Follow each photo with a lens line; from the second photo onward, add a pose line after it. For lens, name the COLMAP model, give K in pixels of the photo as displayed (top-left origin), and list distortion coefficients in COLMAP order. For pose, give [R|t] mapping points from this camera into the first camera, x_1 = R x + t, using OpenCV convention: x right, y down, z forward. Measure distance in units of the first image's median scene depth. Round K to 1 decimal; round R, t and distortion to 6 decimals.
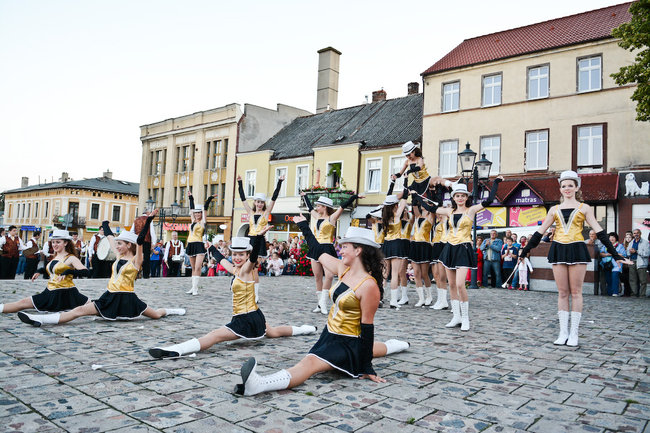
lens RADIAL K [[488.3, 0, 325.0], [0, 488.3, 216.5], [0, 0, 1]] dist [-0.010375, -0.054253]
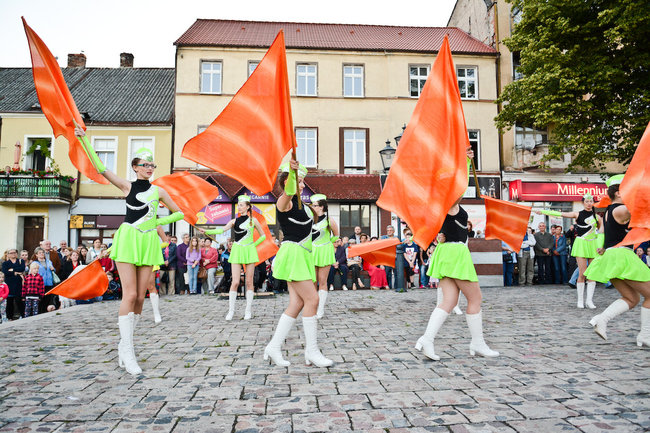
lens RADIAL K [[488.3, 0, 325.0], [0, 488.3, 216.5], [0, 0, 1]] dist [-0.010375, -0.054253]
pose [[0.717796, 0.010576, 0.696173, -0.178917], [-0.008520, 0.999943, -0.006407, 0.008222], [-0.696201, -0.001333, 0.717845, 0.201174]]
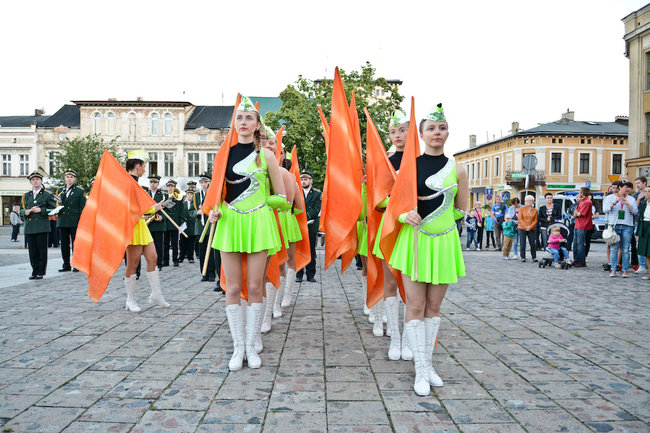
lens RADIAL K [[484.0, 0, 325.0], [0, 484.0, 216.5], [0, 0, 1]] dist [-0.009750, -0.058710]
pose [[0.646113, -0.013317, -0.763126, -0.252284], [0.071425, 0.996515, 0.043084, 0.029109], [0.759893, -0.082343, 0.644812, 0.436805]]
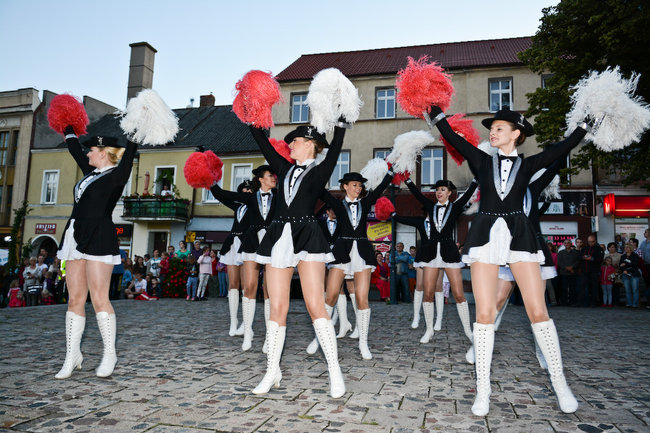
lens RADIAL K [[484.0, 0, 325.0], [0, 484.0, 216.5], [0, 0, 1]] dist [-0.009750, -0.058710]
pose [[0.904155, 0.029251, 0.426203, -0.092449], [-0.014272, 0.999164, -0.038297, 0.007802], [-0.426967, 0.028544, 0.903817, 0.093470]]
